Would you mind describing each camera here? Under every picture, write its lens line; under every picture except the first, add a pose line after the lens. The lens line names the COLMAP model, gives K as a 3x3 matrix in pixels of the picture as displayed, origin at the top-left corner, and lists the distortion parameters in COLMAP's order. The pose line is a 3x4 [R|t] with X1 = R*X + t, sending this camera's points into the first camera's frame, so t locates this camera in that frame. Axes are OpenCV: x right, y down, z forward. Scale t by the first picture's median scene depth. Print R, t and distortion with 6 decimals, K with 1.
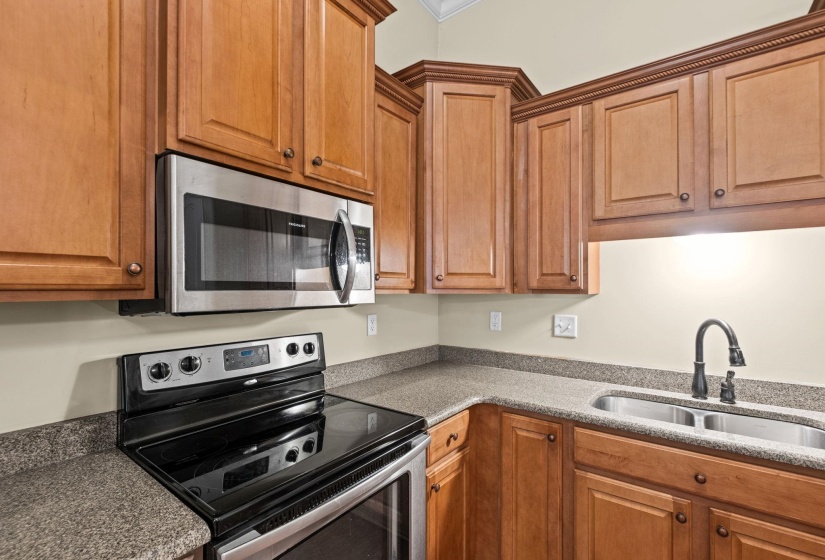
lens RADIAL K [[356.3, 0, 413.1], [0, 356.3, 285.5], [0, 0, 1]] dist [0.003160, -0.003636]
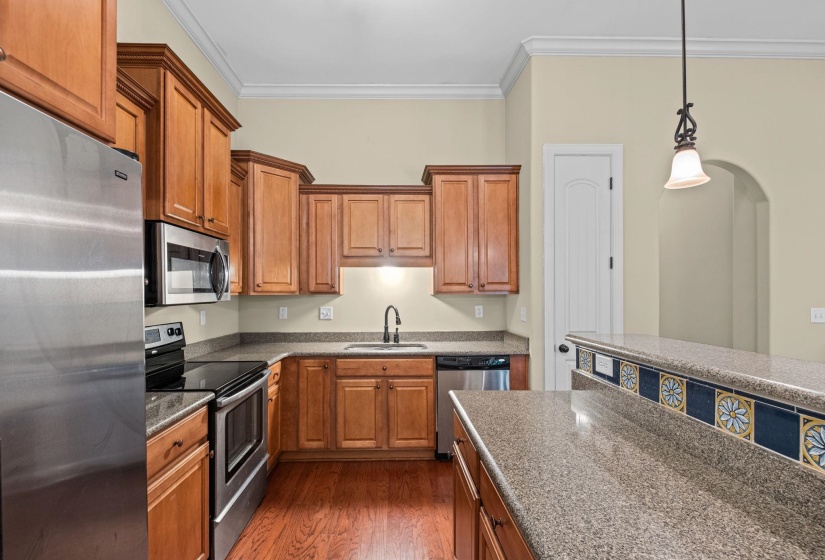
lens RADIAL K [[356.3, 0, 401.1], [0, 356.3, 291.0], [0, 0, 1]] dist [0.003160, -0.003636]
pose [[0.772027, -0.001894, 0.635587, -0.495673], [-0.002371, 0.999980, 0.005860, -0.006519], [-0.635585, -0.006032, 0.772007, -0.718738]]
